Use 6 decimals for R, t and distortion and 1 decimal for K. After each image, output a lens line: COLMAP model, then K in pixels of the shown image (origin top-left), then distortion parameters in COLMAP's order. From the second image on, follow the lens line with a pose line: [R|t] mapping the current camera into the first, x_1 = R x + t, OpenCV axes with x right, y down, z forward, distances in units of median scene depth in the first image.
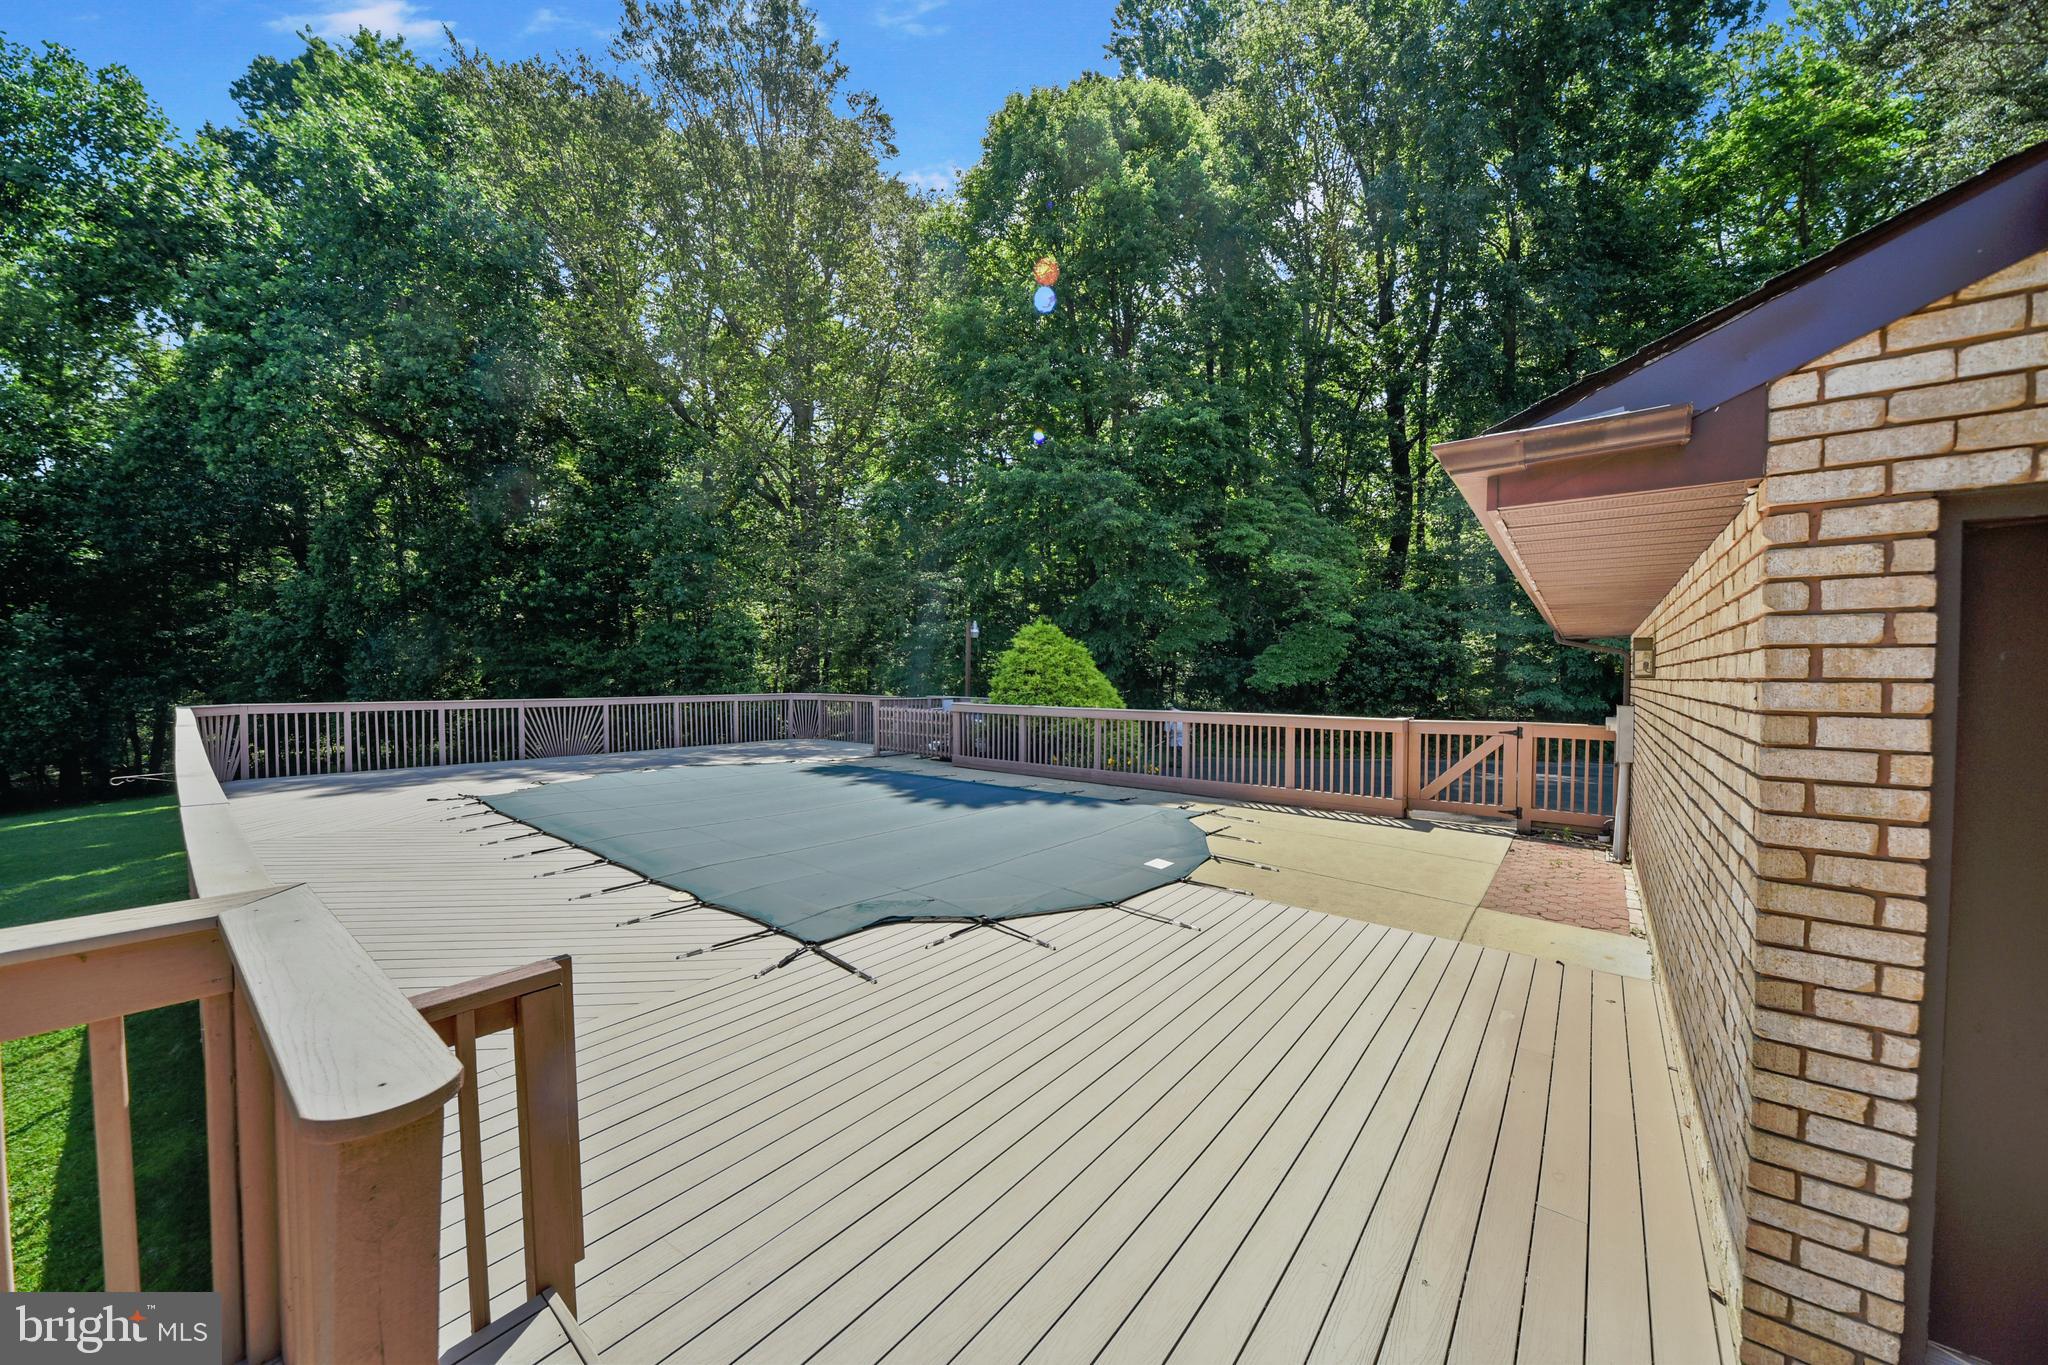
lens RADIAL K [[699.9, 0, 1019.5], [0, 699.9, 681.6], [0, 0, 1]] dist [-0.014075, -0.000004]
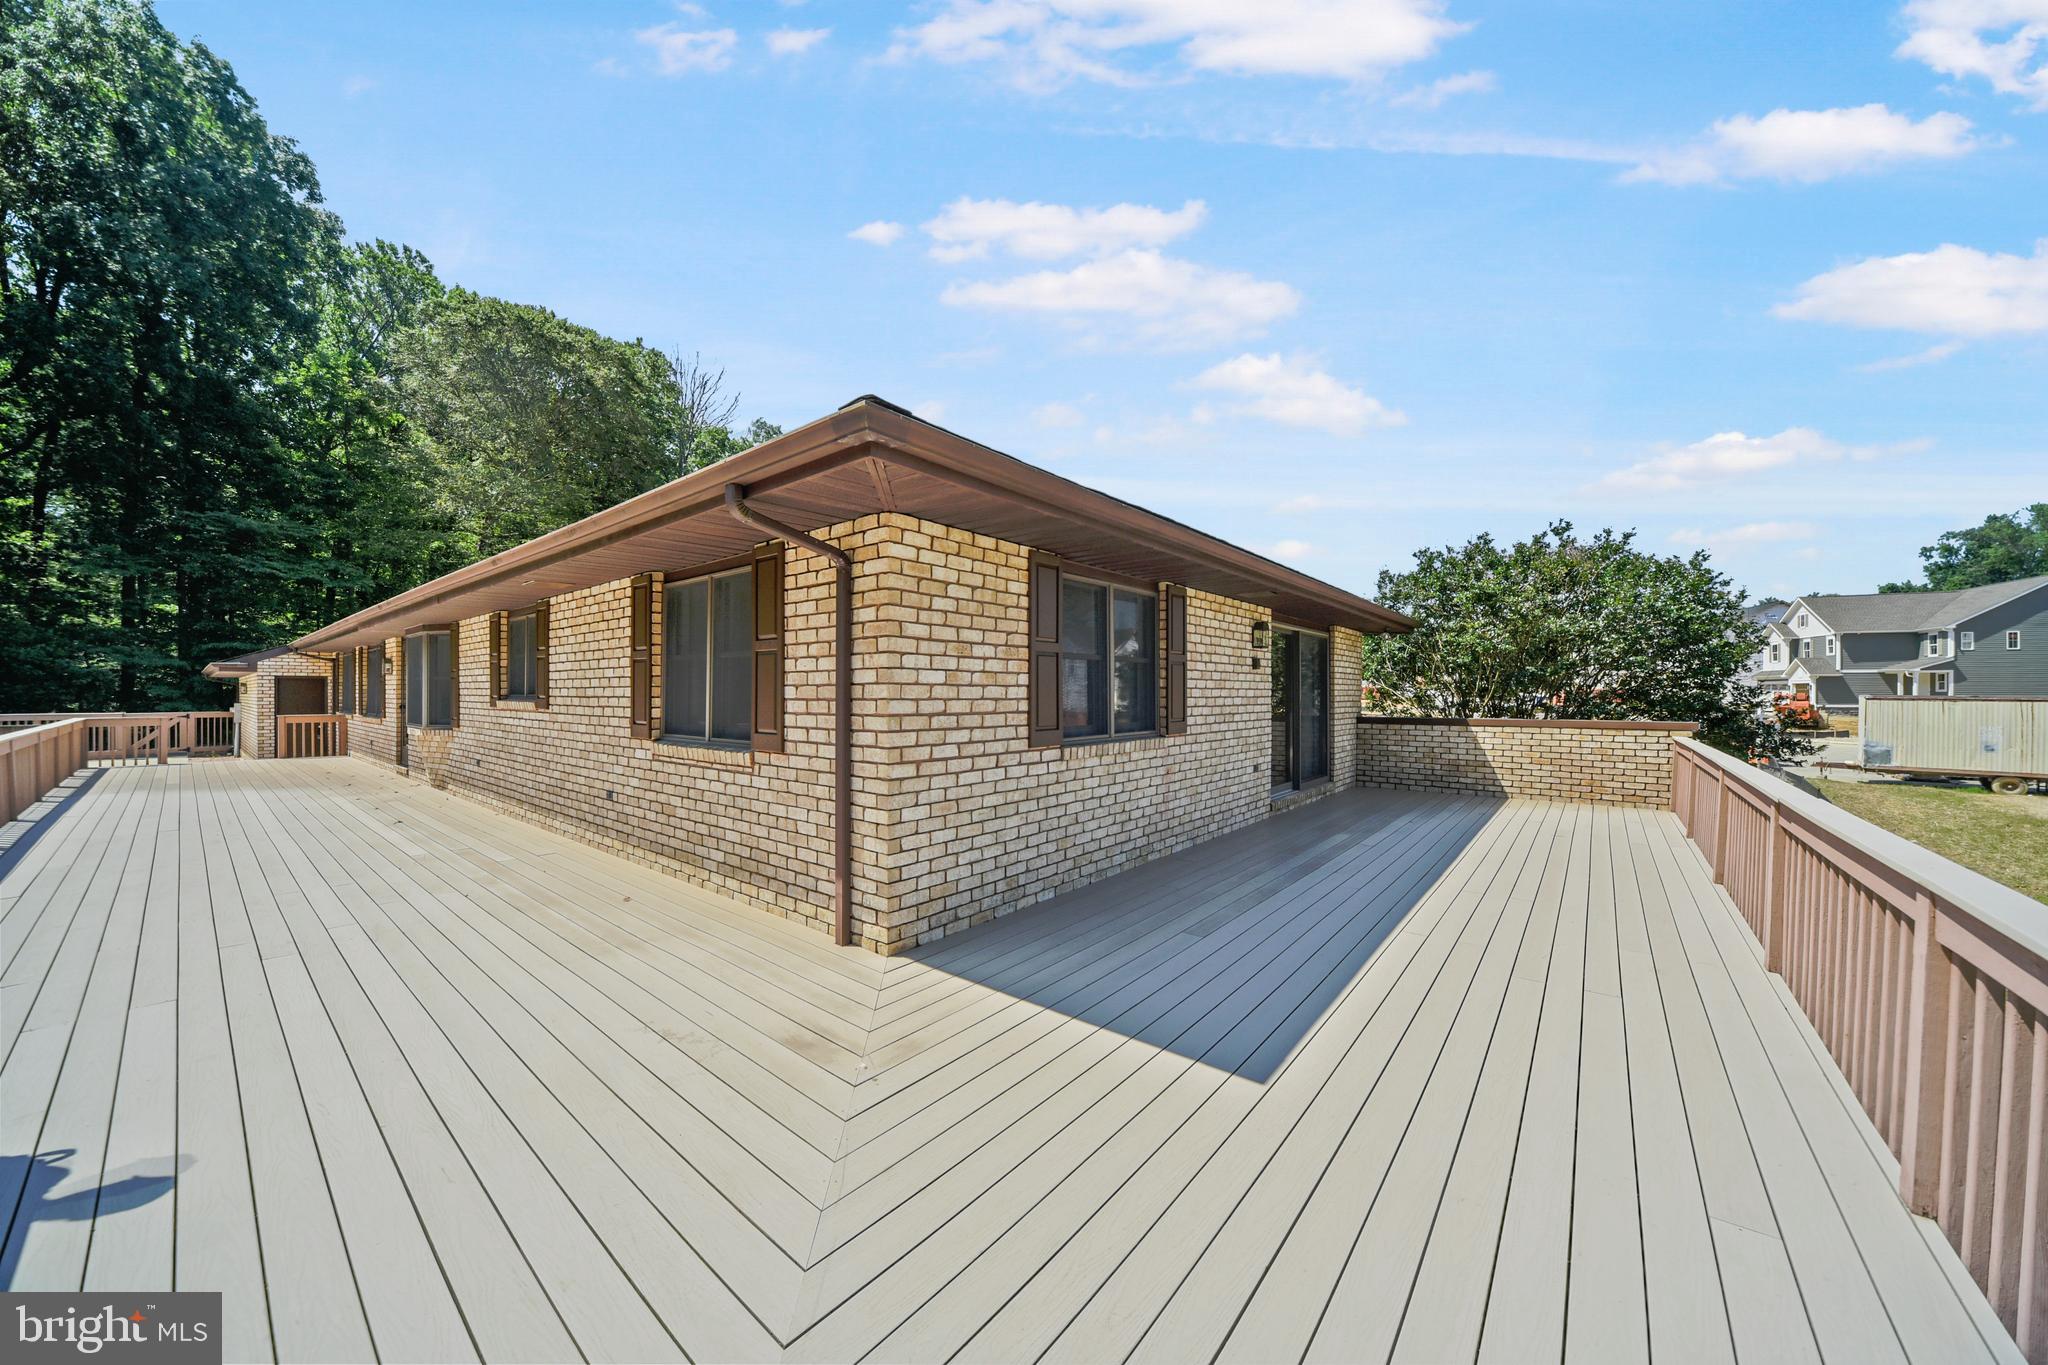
lens RADIAL K [[699.9, 0, 1021.0], [0, 699.9, 689.3], [0, 0, 1]] dist [-0.014075, -0.000004]
pose [[-0.003562, -0.000319, 0.999994, -1.592880], [0.010990, 0.999940, 0.000358, 0.010252], [-0.999933, 0.010991, -0.003558, -1.795413]]
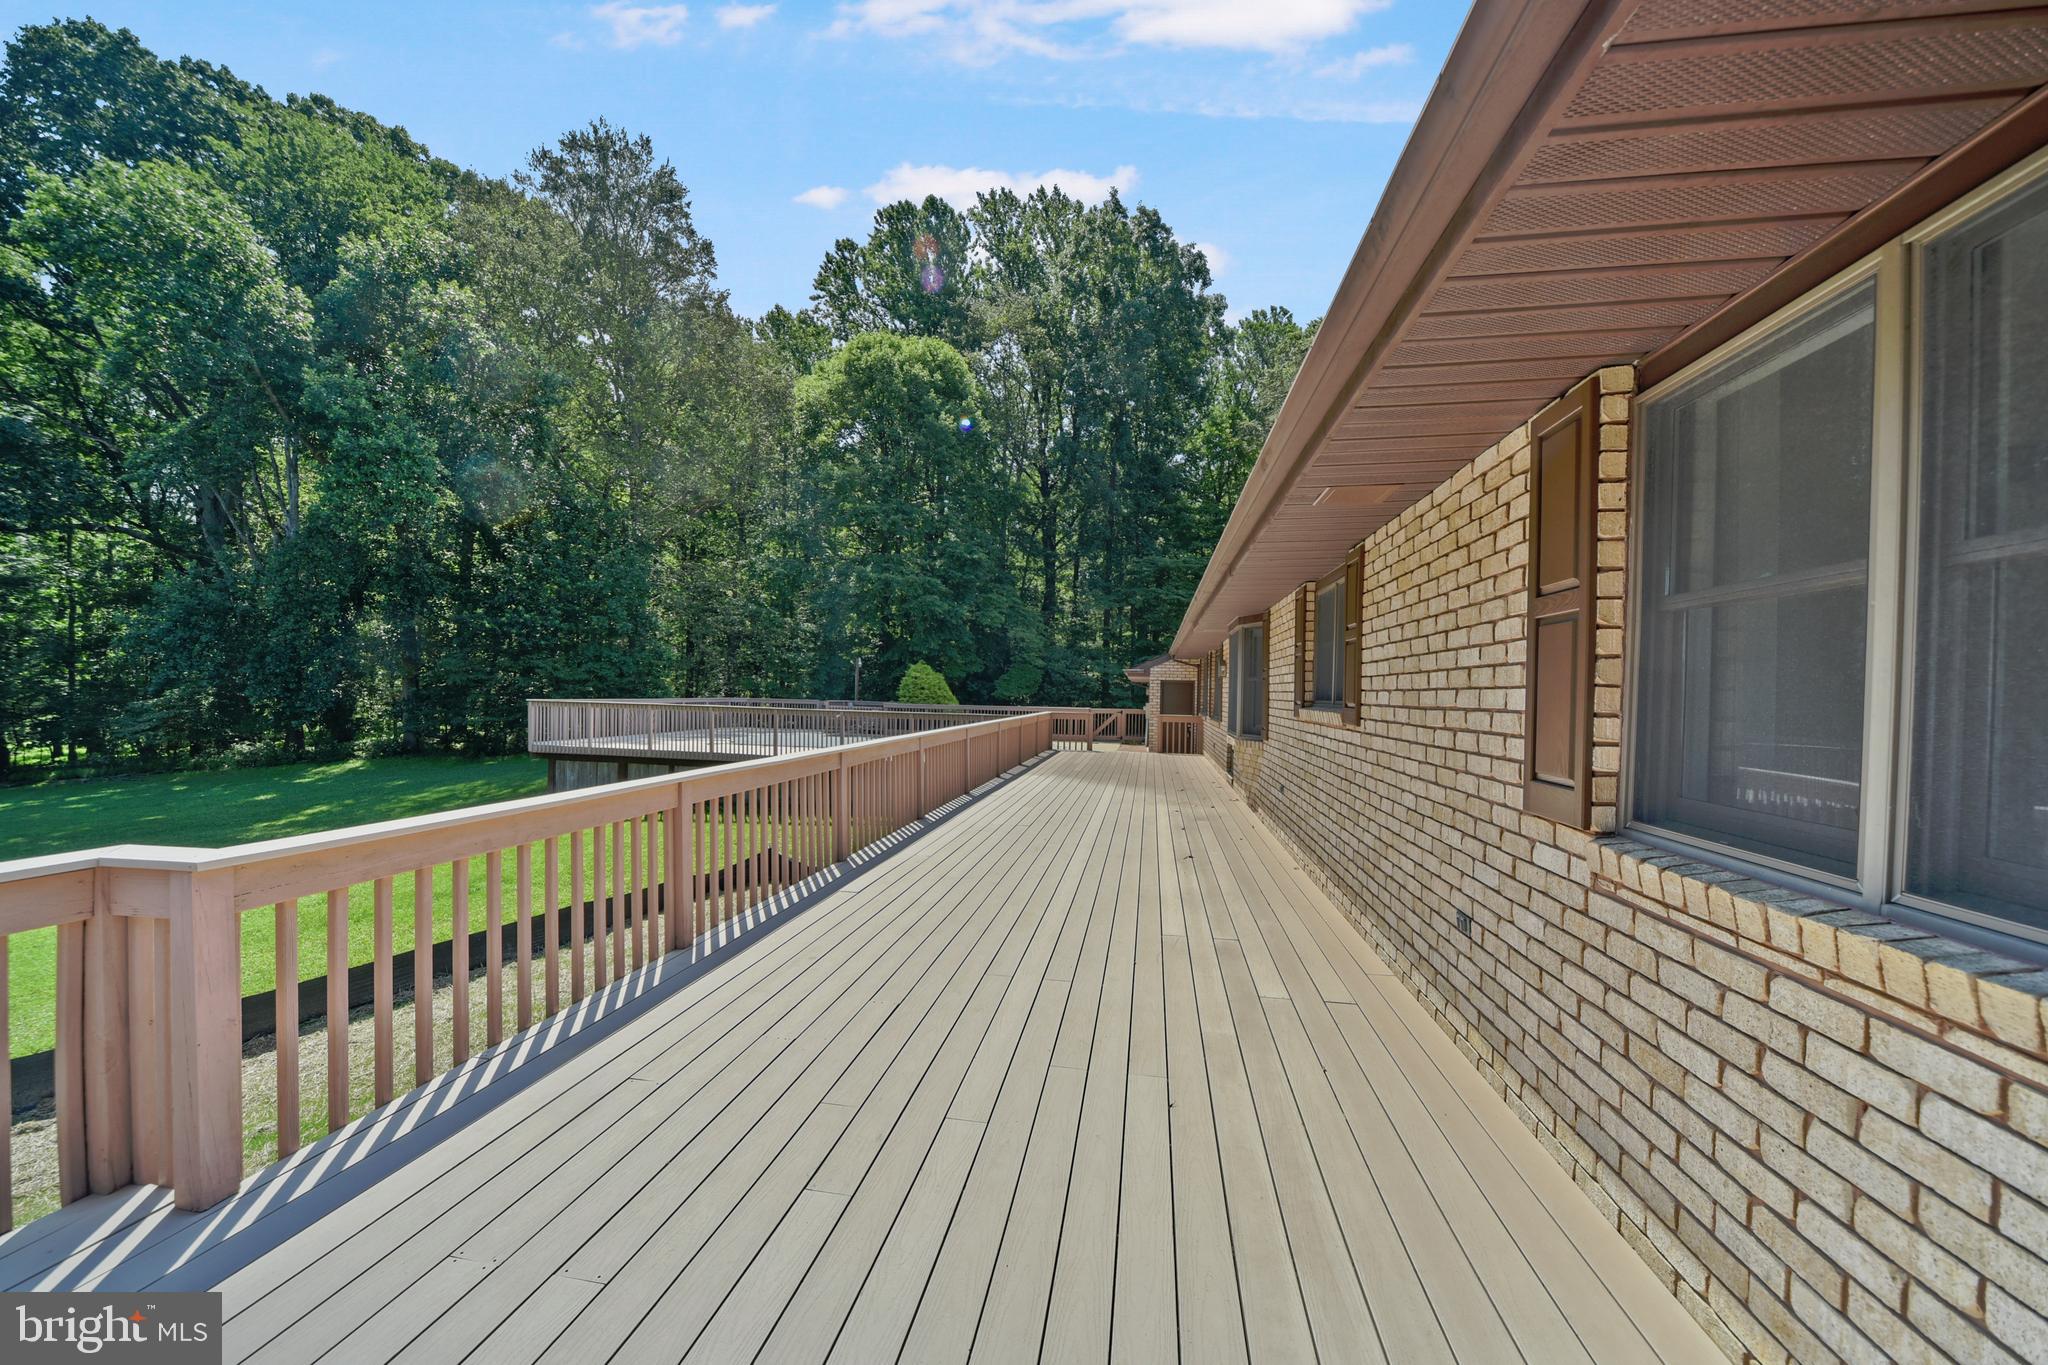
lens RADIAL K [[746.0, 0, 1019.5], [0, 746.0, 690.4], [0, 0, 1]] dist [-0.013456, 0.000064]
pose [[0.868142, 0.015461, 0.496074, -1.279691], [-0.013009, 0.999880, -0.008398, 0.010205], [-0.496145, 0.000837, 0.868240, -1.602095]]
